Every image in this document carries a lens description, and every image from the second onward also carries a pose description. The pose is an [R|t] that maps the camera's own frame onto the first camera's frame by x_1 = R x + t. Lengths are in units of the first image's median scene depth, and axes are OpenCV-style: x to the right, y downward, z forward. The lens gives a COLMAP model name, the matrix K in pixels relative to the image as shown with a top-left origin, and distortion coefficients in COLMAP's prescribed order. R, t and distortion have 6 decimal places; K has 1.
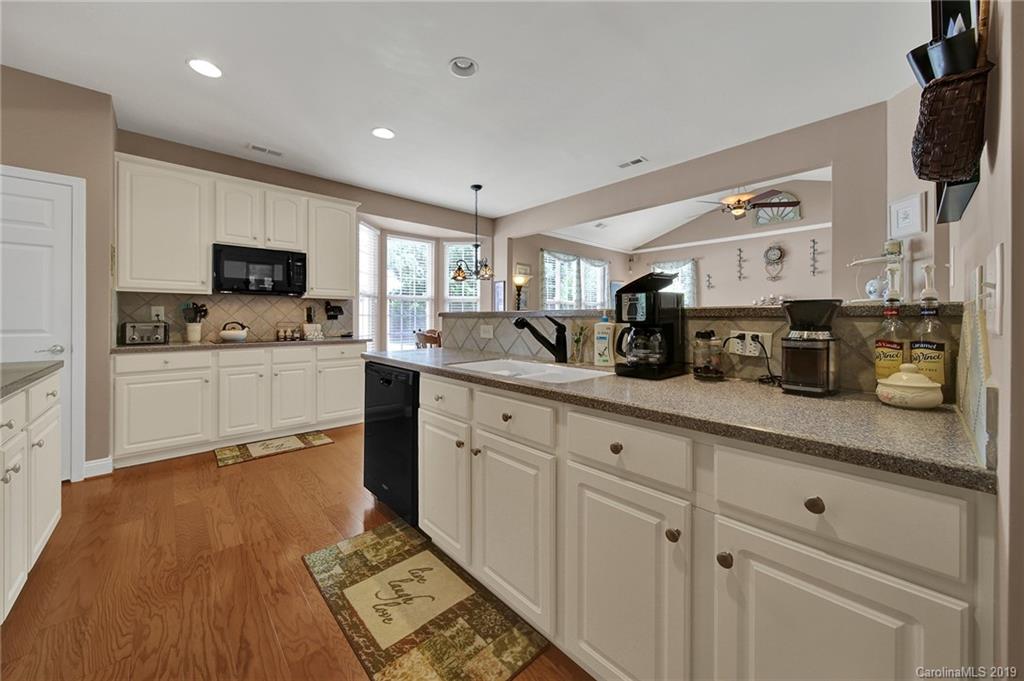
lens RADIAL K [[373.4, 0, 511.3], [0, 373.4, 320.3], [0, 0, 1]] dist [-0.001135, -0.000142]
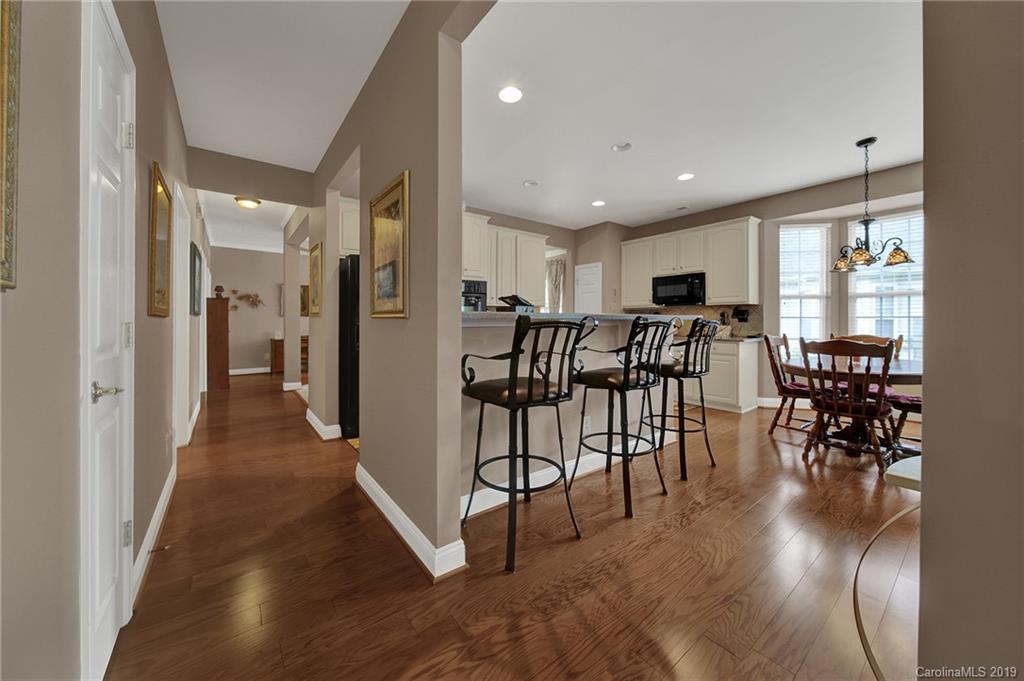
lens RADIAL K [[366.6, 0, 510.3], [0, 366.6, 324.7], [0, 0, 1]] dist [0.000298, -0.000522]
pose [[-0.088978, 0.005613, -0.996018, 0.904301], [-0.006401, 0.999960, 0.006207, 0.004219], [0.996013, 0.006928, -0.088938, 0.480625]]
